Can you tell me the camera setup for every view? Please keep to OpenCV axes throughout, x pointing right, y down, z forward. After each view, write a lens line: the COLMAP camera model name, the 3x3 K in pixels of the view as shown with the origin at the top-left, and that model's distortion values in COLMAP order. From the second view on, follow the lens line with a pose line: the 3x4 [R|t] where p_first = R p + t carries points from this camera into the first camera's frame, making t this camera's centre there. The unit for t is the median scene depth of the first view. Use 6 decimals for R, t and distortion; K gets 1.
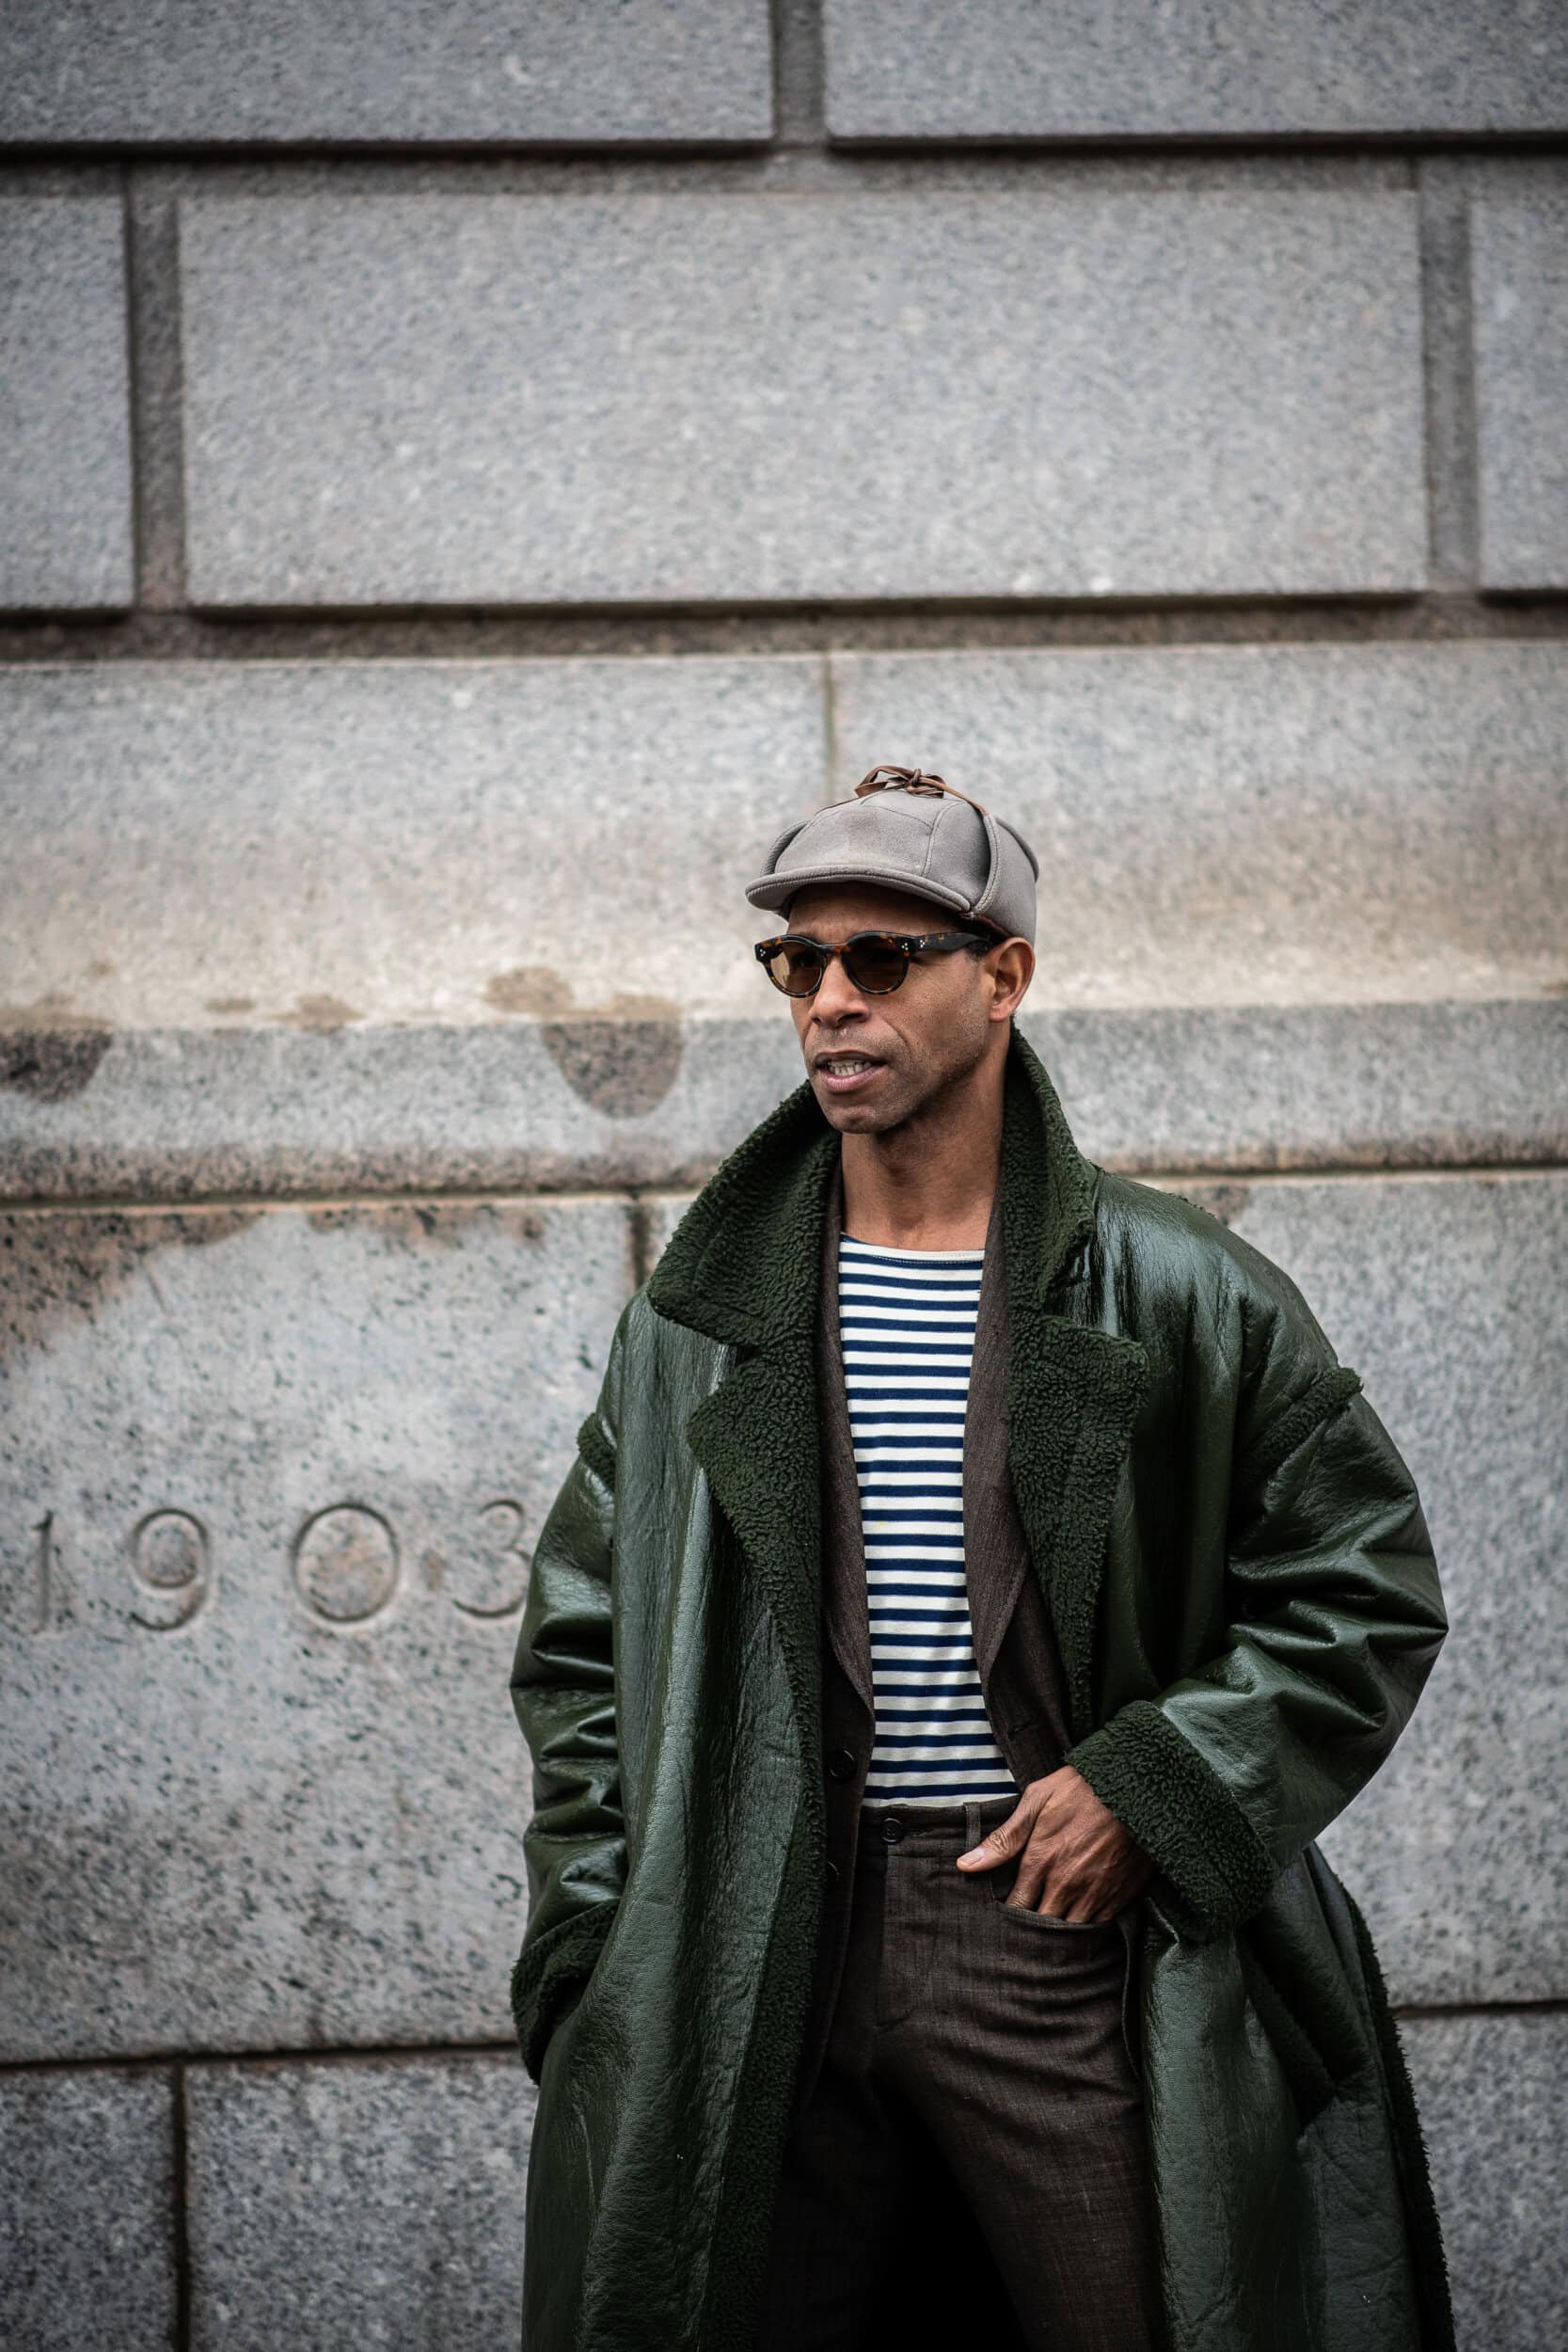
lens RADIAL K [[5672.2, 0, 781.0], [0, 5672.2, 1169.4], [0, 0, 1]] dist [0.084488, 0.000000]
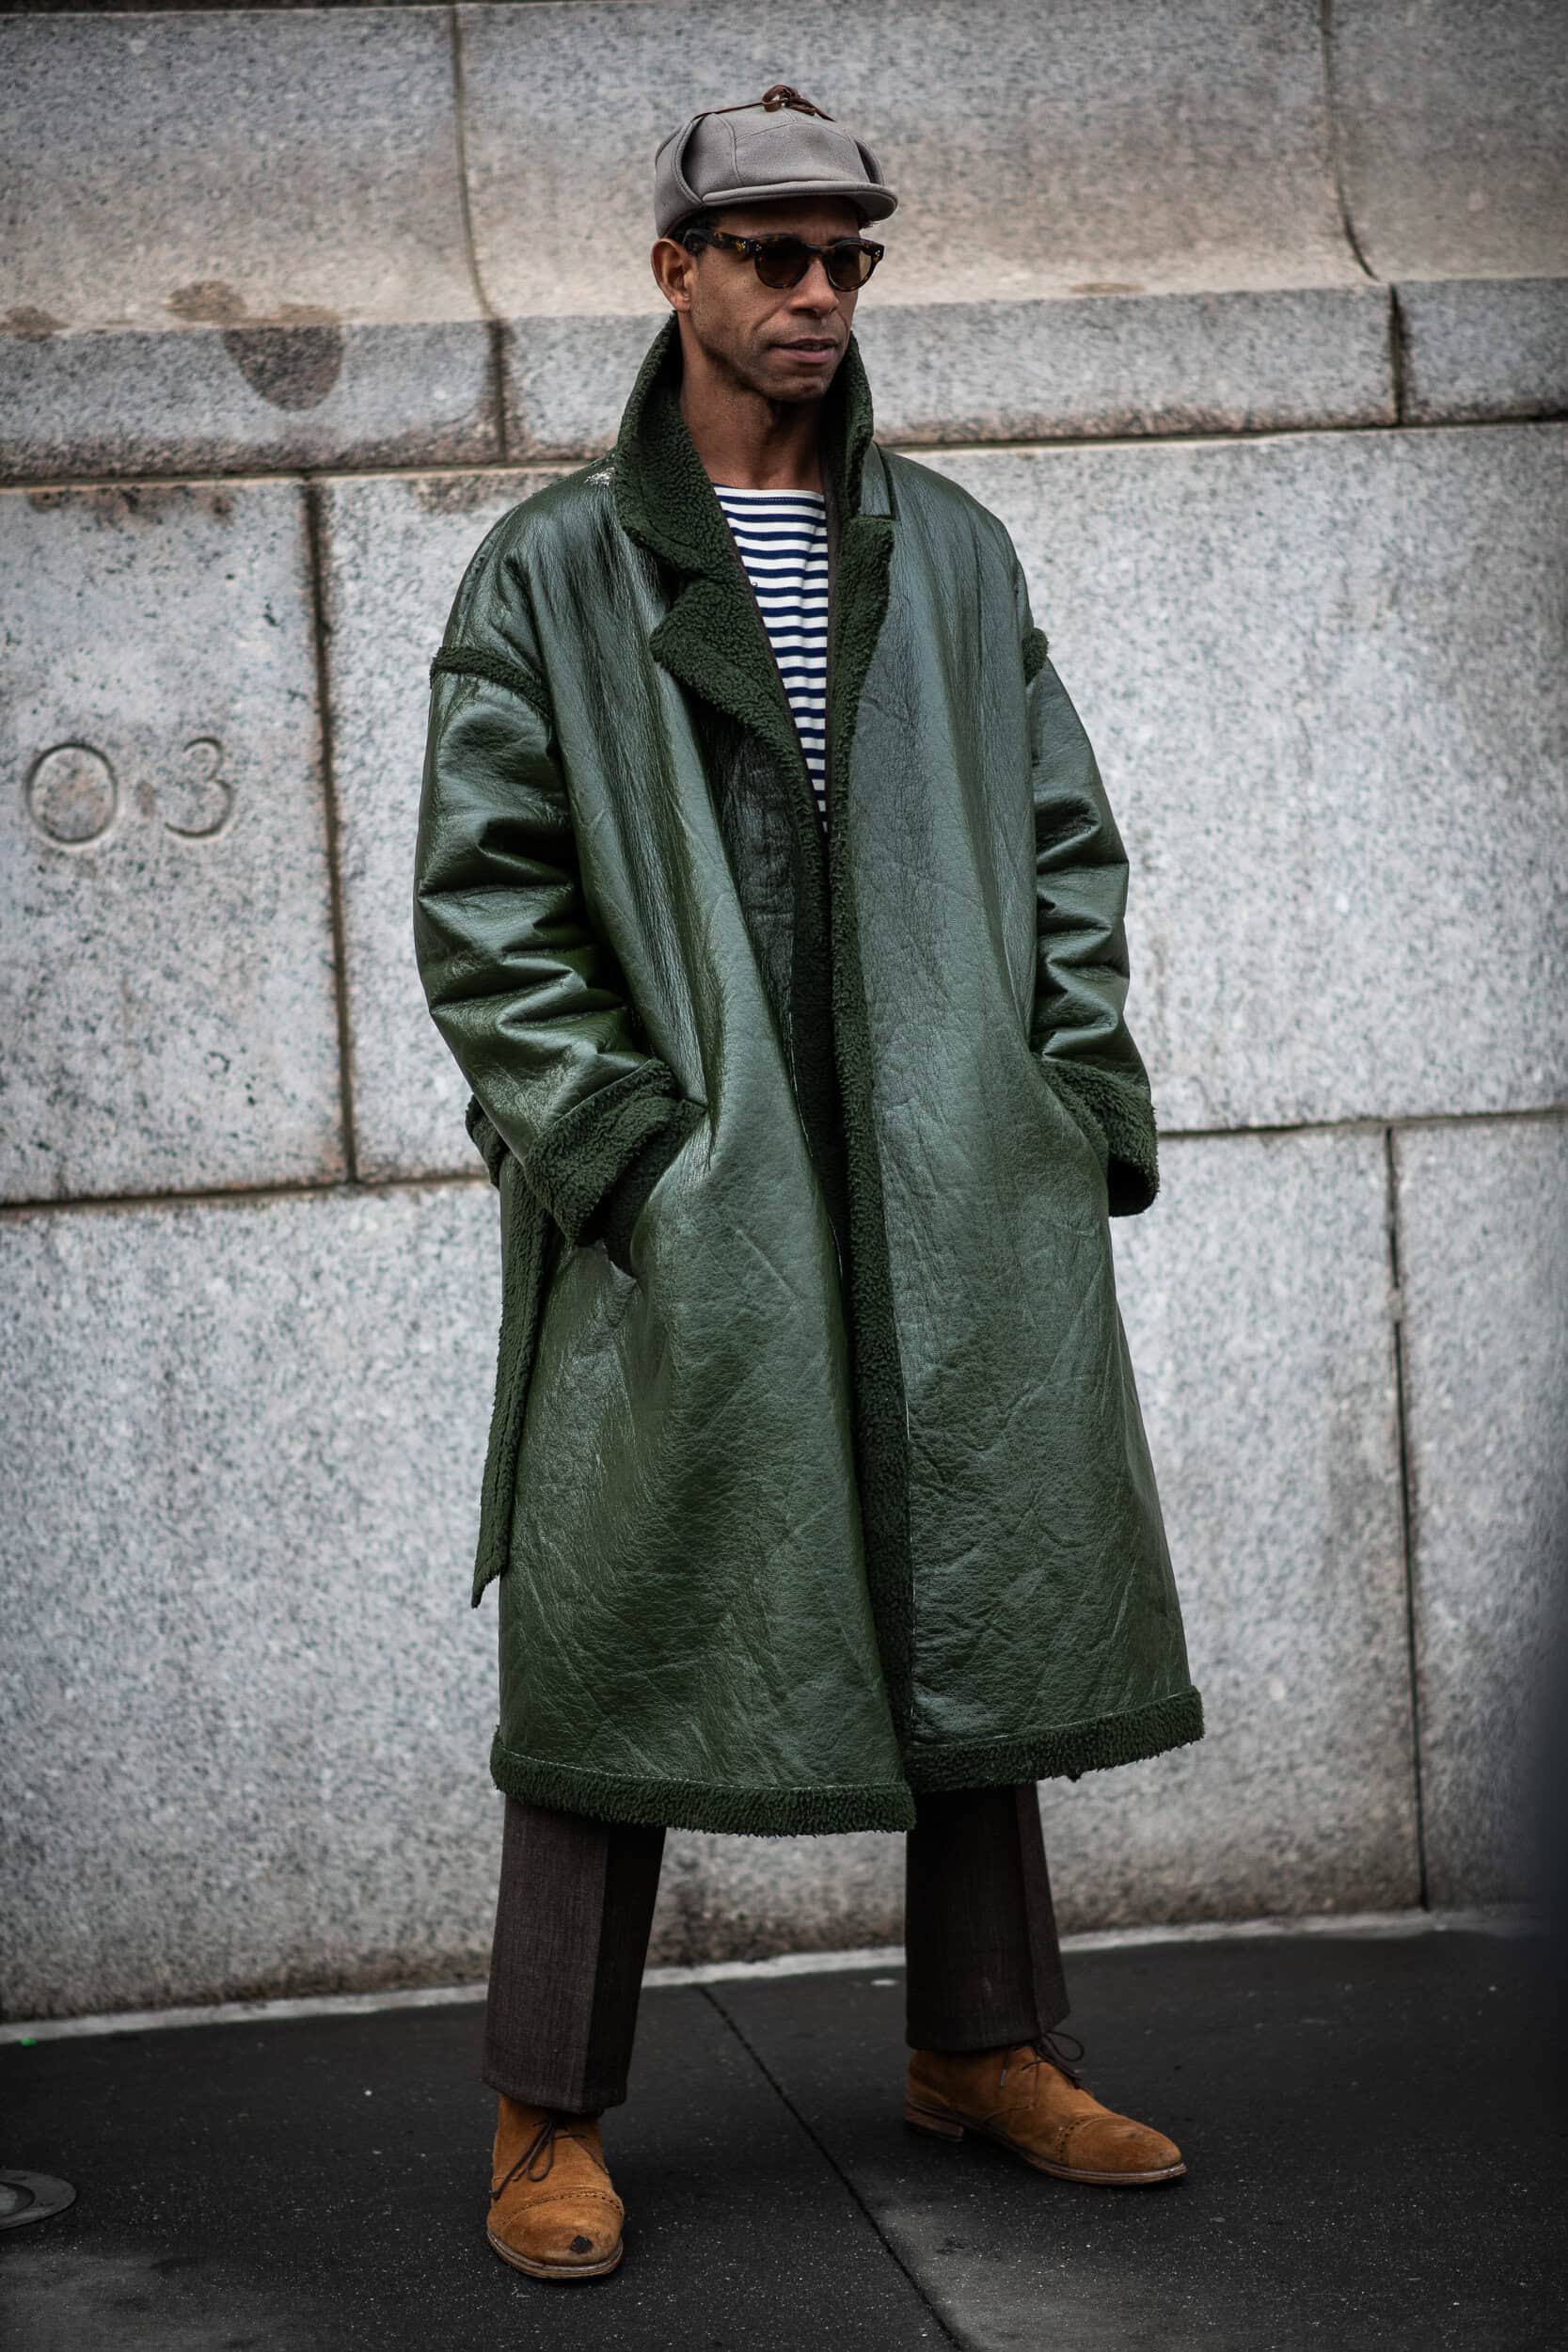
lens RADIAL K [[5672.2, 0, 793.6], [0, 5672.2, 1168.6], [0, 0, 1]] dist [0.084488, 0.000000]
pose [[0.996076, -0.026490, 0.084446, -0.028518], [0.016887, 0.993512, 0.112465, 0.016211], [-0.086877, -0.110598, 0.990061, -0.189196]]
